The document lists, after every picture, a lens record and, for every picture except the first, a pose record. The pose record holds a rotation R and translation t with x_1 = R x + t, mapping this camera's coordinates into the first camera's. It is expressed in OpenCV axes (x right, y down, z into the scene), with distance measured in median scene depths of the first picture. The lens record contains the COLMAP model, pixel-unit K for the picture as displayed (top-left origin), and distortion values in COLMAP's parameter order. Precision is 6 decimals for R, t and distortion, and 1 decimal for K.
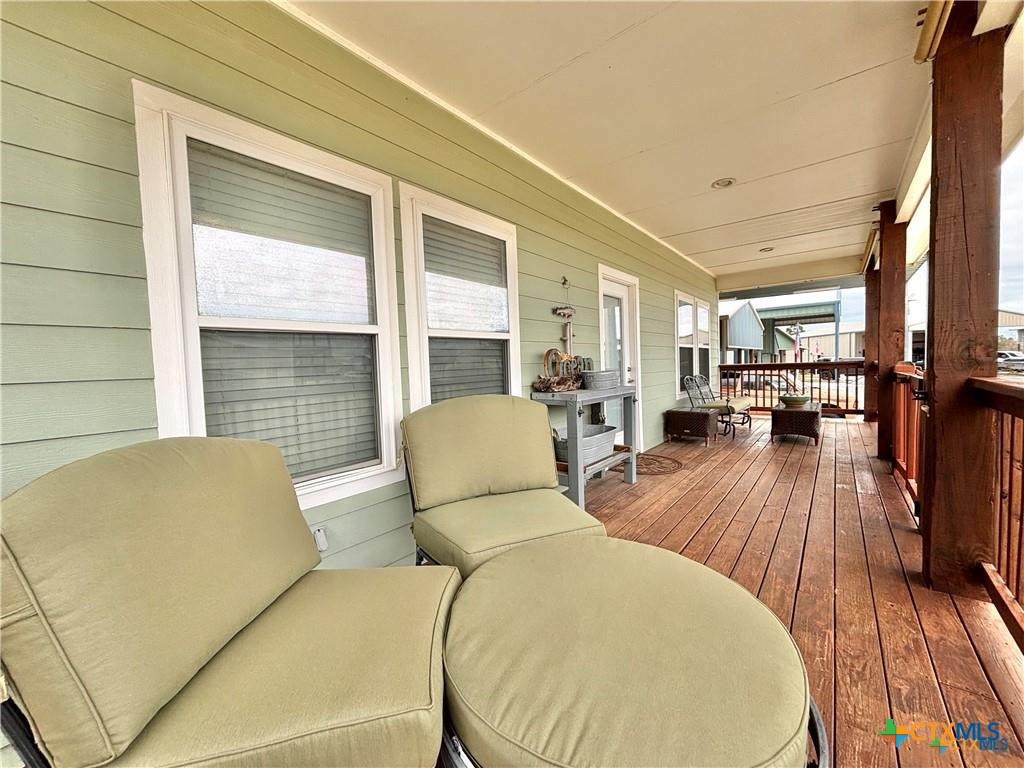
lens RADIAL K [[405.5, 0, 507.3], [0, 405.5, 383.6], [0, 0, 1]] dist [-0.000677, -0.000455]
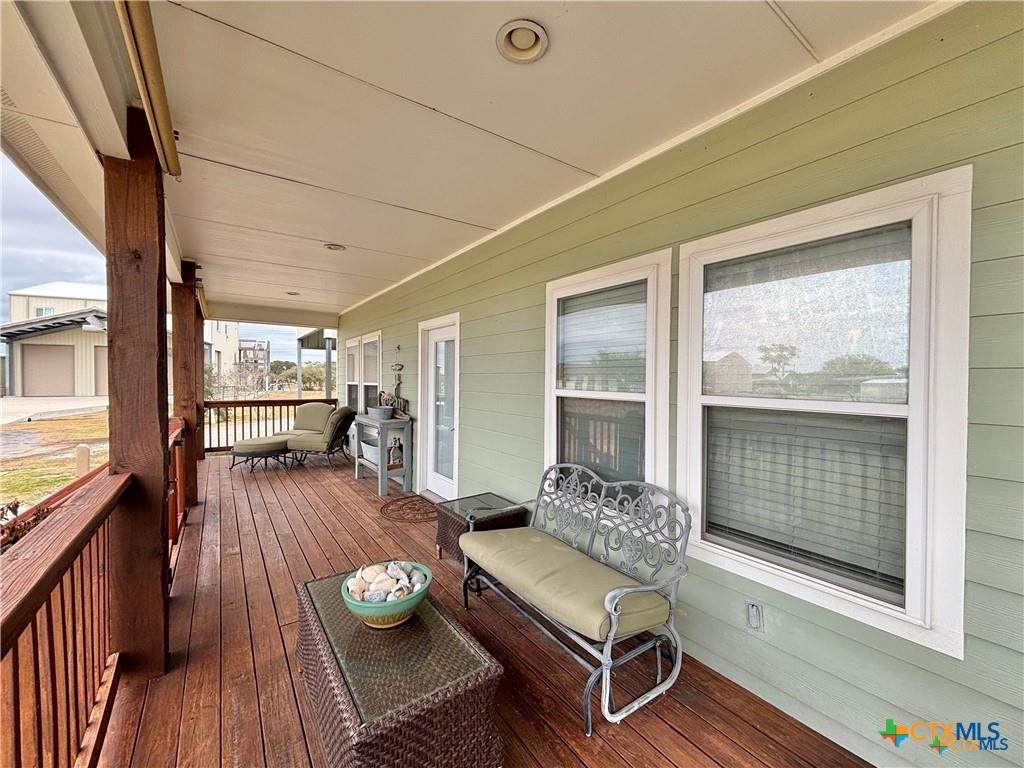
lens RADIAL K [[415.6, 0, 524.6], [0, 415.6, 383.0], [0, 0, 1]] dist [0.000786, 0.000029]
pose [[-0.249038, 0.053950, -0.966990, 1.628157], [-0.035090, 0.997289, 0.064677, -0.247202], [0.967858, 0.050039, -0.246470, 1.939453]]
